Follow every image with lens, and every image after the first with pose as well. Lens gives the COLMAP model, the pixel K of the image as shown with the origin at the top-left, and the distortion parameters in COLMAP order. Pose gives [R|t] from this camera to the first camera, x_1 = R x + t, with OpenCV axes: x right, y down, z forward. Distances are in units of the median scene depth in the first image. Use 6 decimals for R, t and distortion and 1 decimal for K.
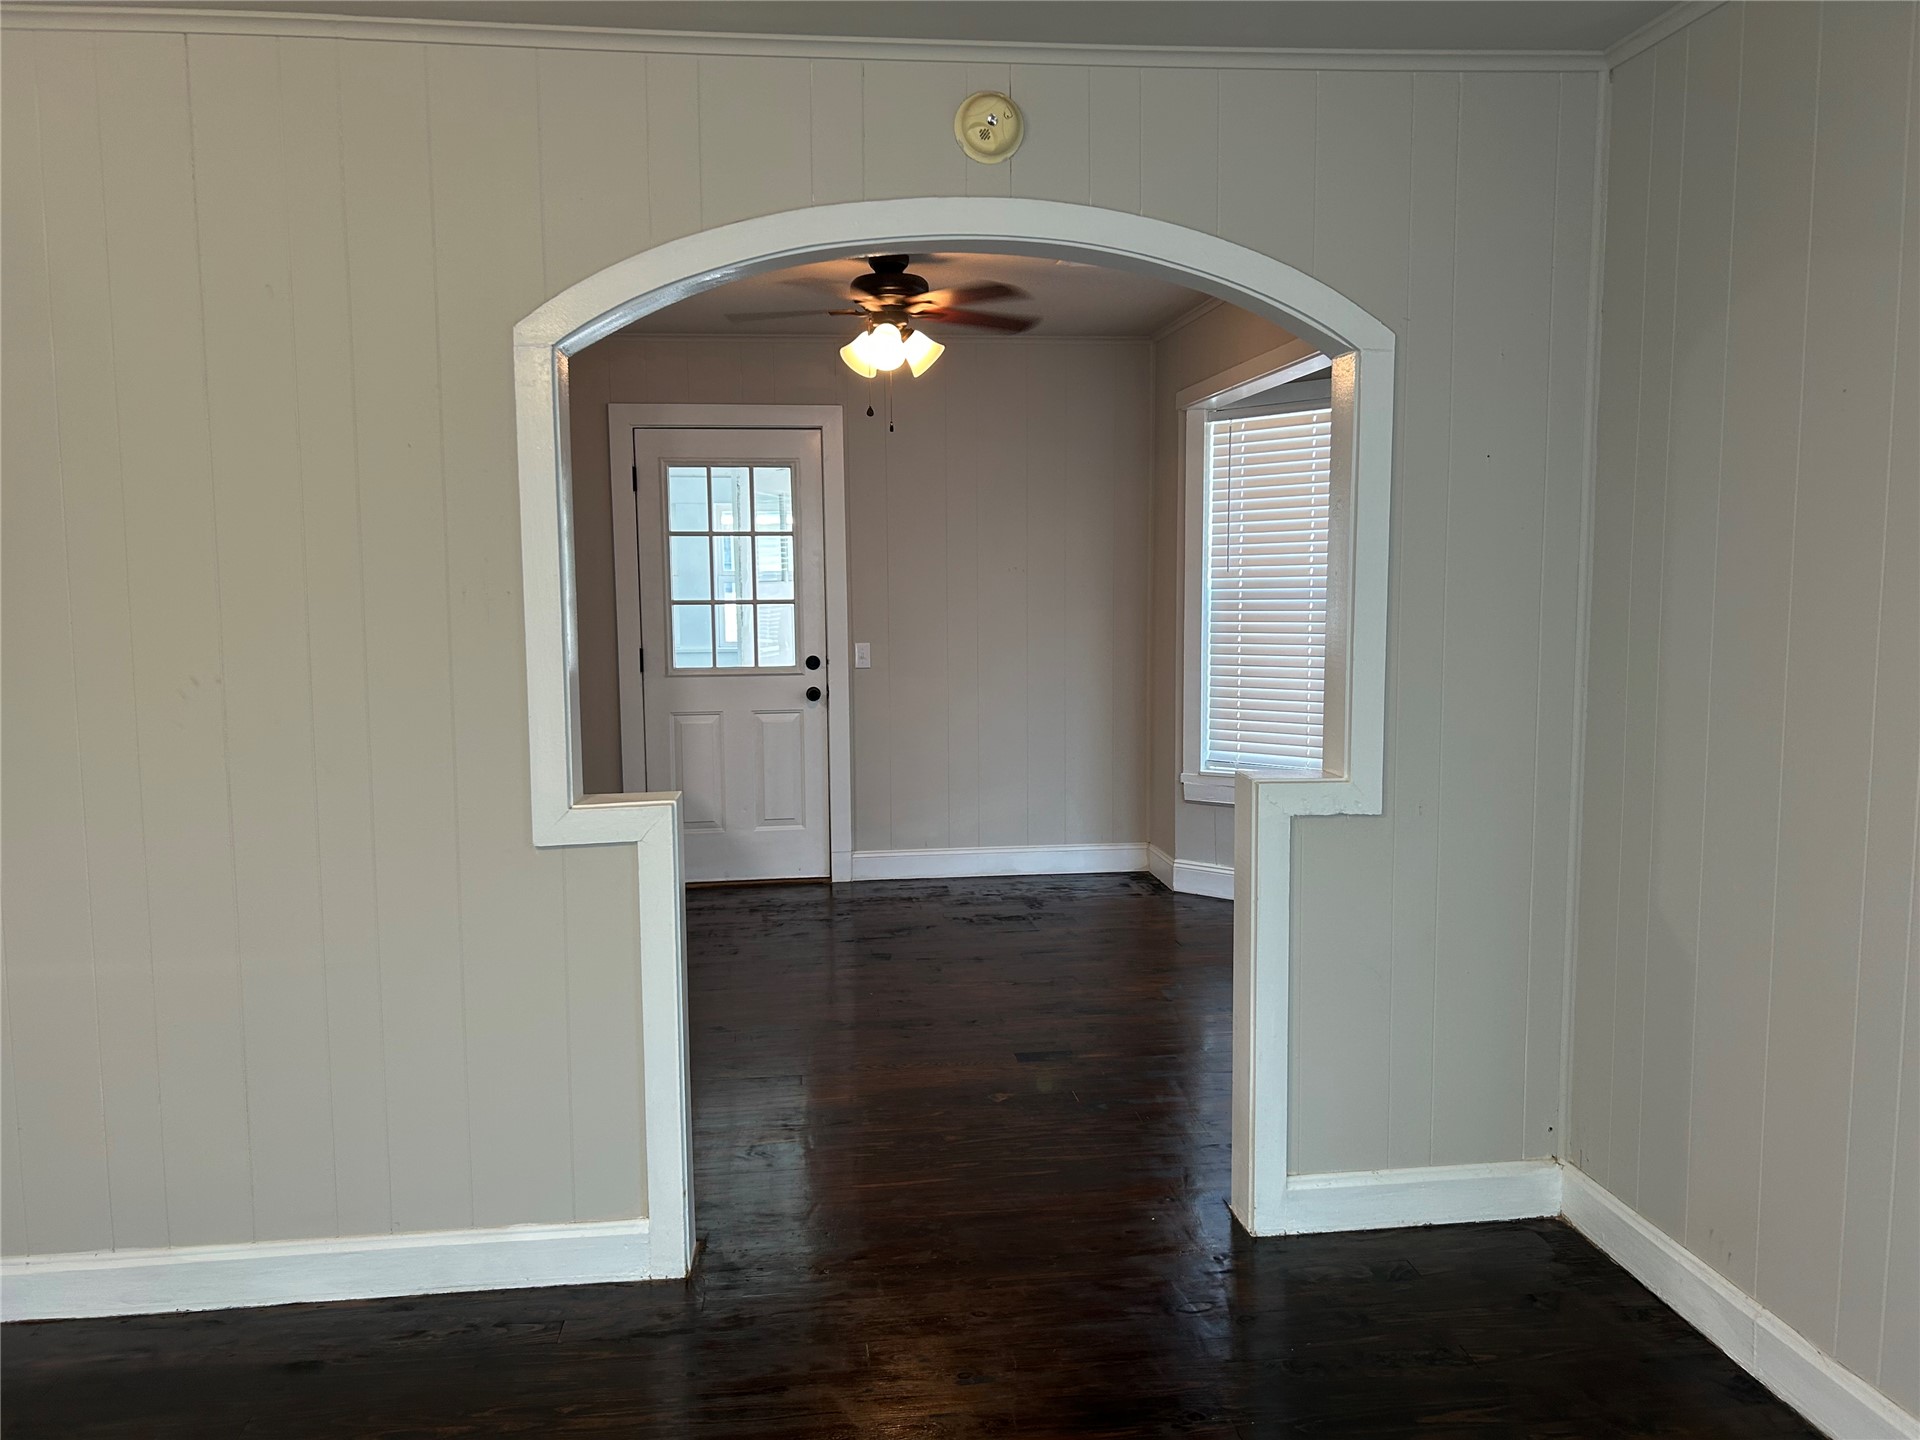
lens RADIAL K [[1436.5, 0, 964.3], [0, 1436.5, 709.4], [0, 0, 1]] dist [0.027156, -0.039794]
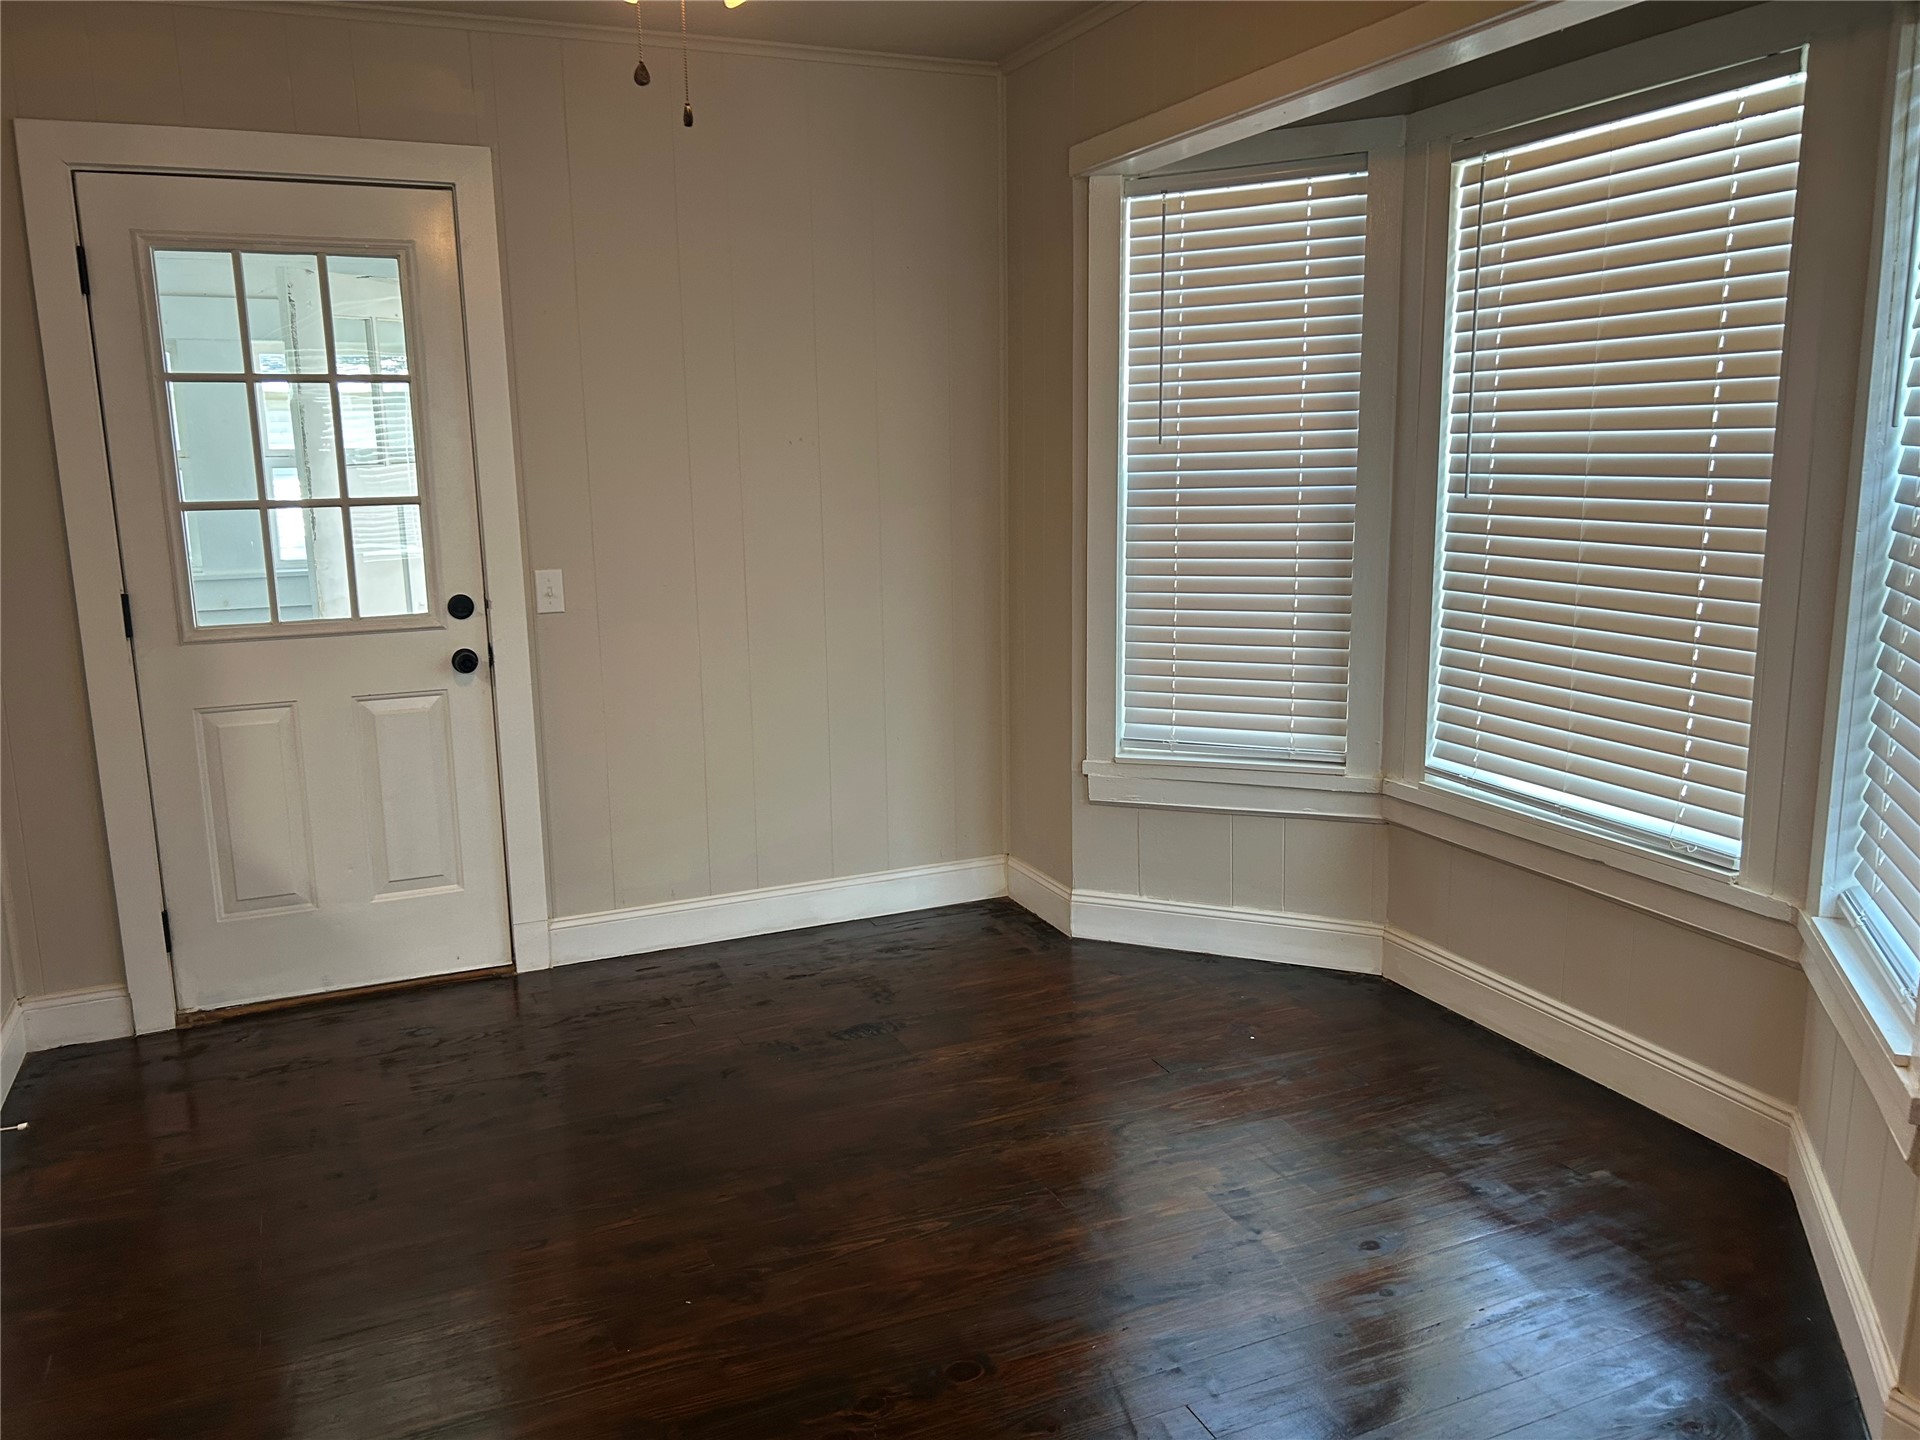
lens RADIAL K [[1436.5, 0, 964.3], [0, 1436.5, 709.4], [0, 0, 1]] dist [0.027156, -0.039794]
pose [[0.958343, -0.057582, 0.279754, -0.076915], [0.034171, 0.995547, 0.087859, -0.035944], [-0.283567, -0.074640, 0.956043, 0.391189]]
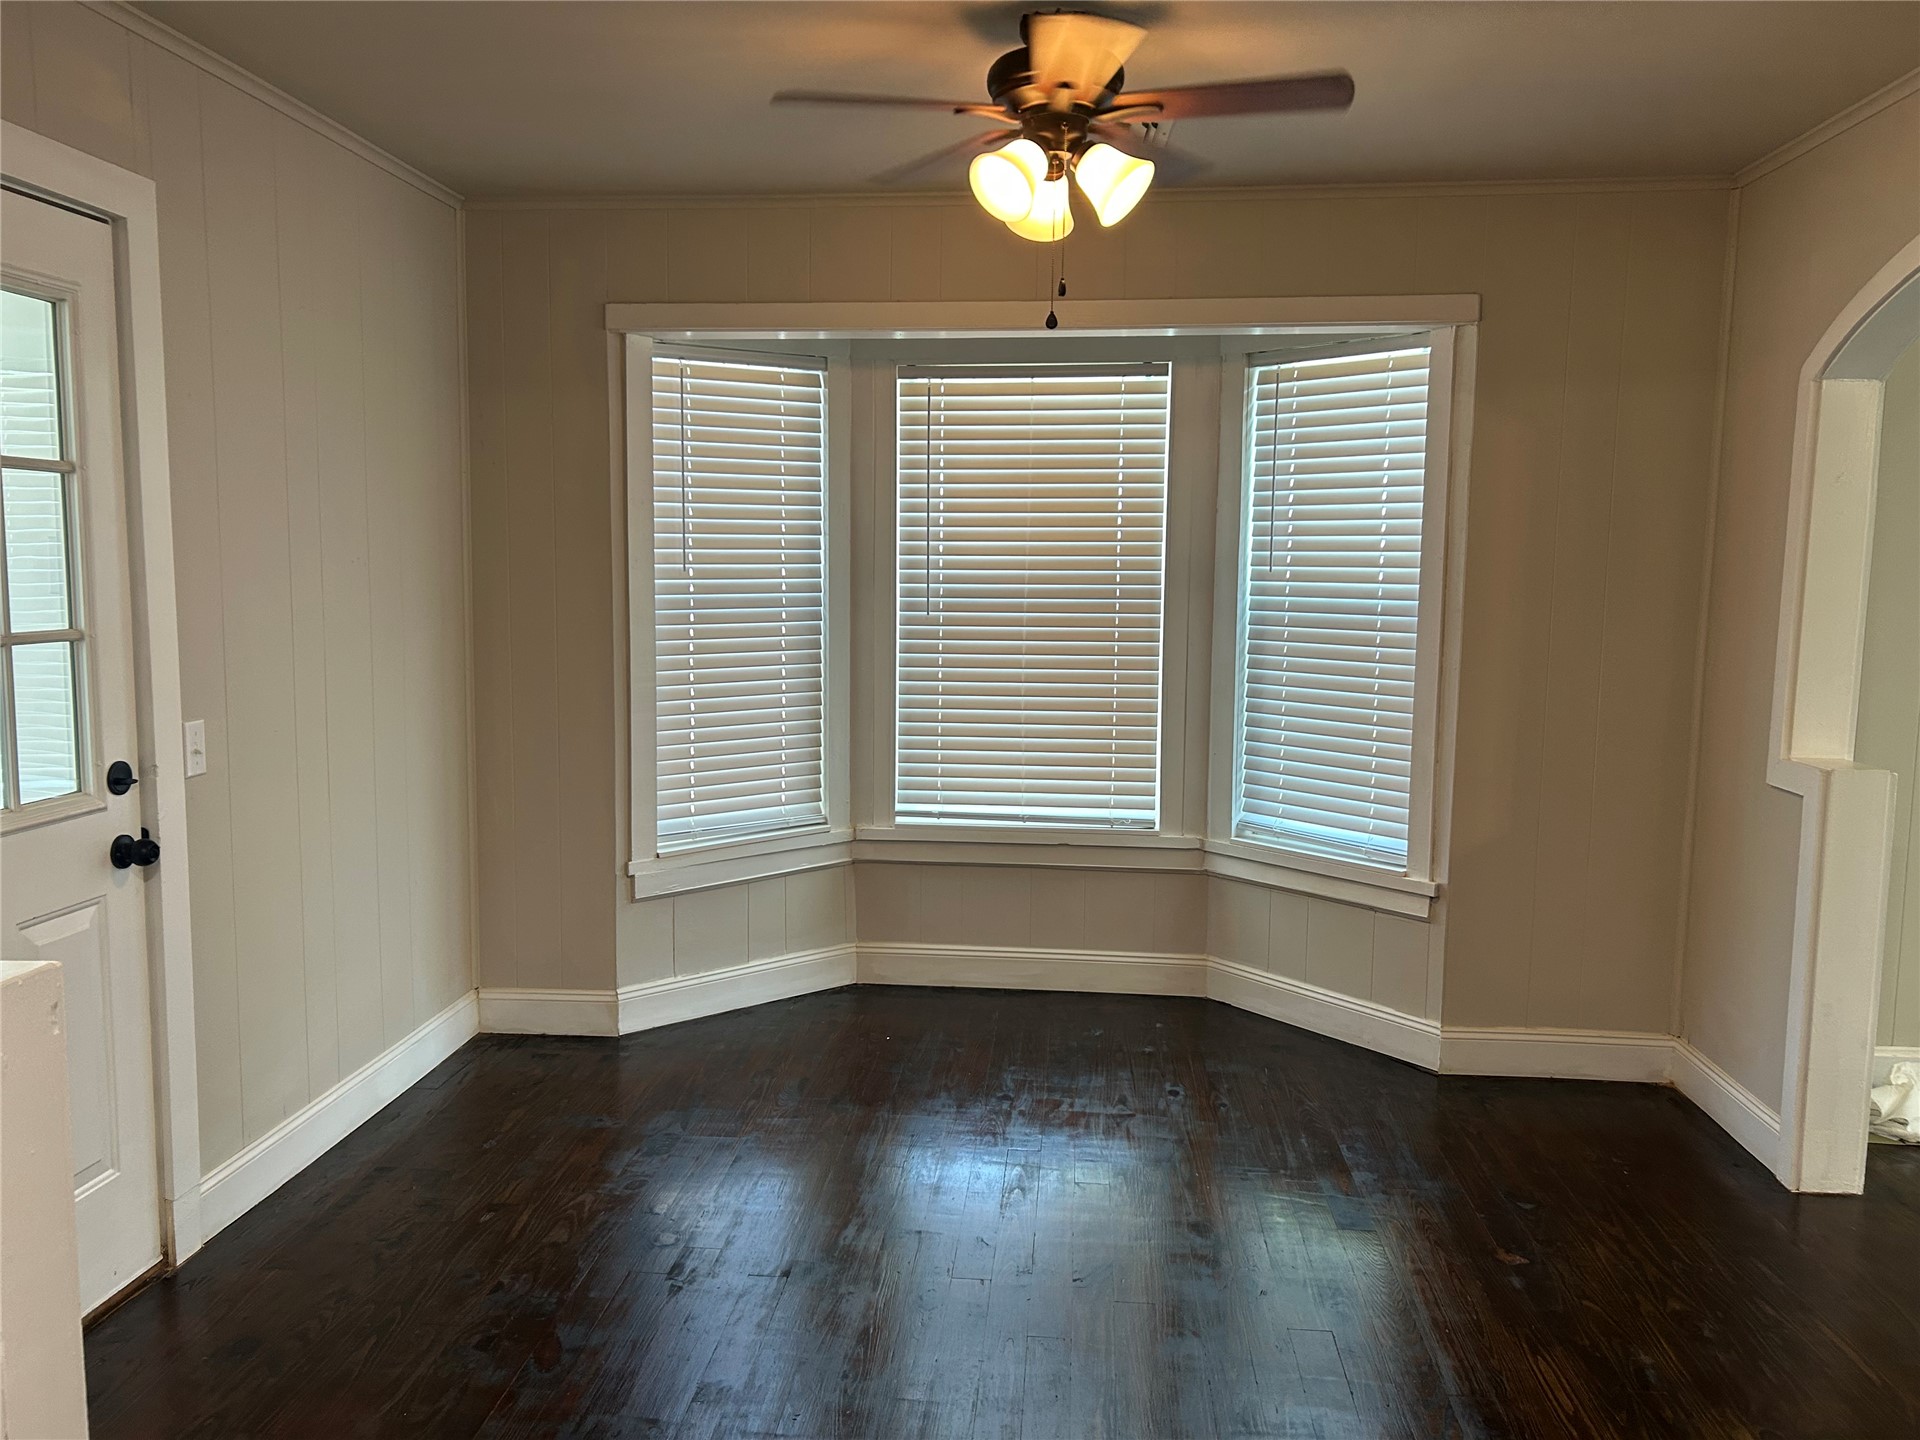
lens RADIAL K [[1444.2, 0, 960.0], [0, 1444.2, 720.0], [0, 0, 1]] dist [0.098158, -0.168350]
pose [[0.206040, -0.094132, 0.974006, -0.476360], [0.085358, 0.993297, 0.077939, -0.062695], [-0.974814, 0.067080, 0.212693, 0.674103]]
